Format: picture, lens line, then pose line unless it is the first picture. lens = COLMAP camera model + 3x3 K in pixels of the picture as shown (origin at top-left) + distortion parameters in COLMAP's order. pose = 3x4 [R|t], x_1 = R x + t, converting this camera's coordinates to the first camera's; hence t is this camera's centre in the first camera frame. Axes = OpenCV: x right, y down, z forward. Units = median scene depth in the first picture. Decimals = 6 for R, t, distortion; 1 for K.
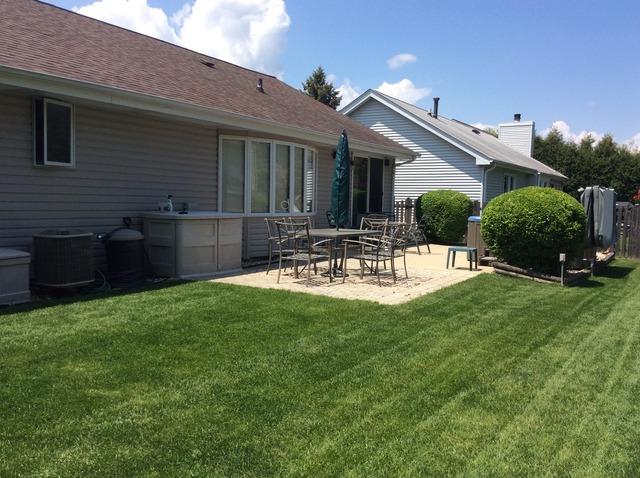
lens RADIAL K [[584.3, 0, 320.8], [0, 584.3, 237.9], [0, 0, 1]] dist [0.062103, 0.000000]
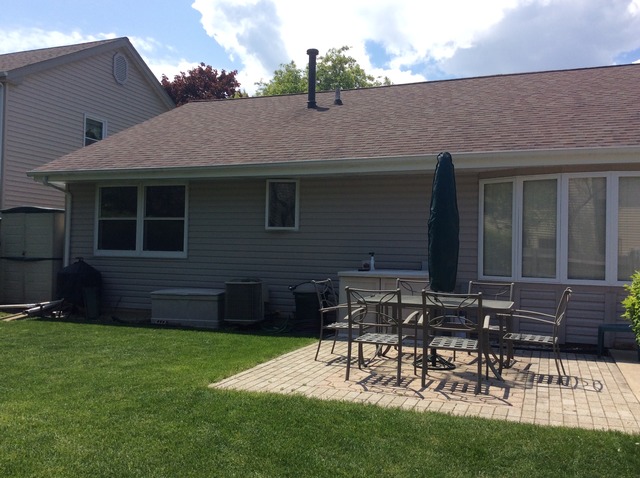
lens RADIAL K [[584.3, 0, 320.1], [0, 584.3, 240.3], [0, 0, 1]] dist [0.062103, 0.000000]
pose [[0.171496, -0.046415, -0.984091, 0.714441], [-0.088060, 0.994169, -0.062237, -0.026336], [0.981241, 0.097333, 0.166409, 0.790346]]
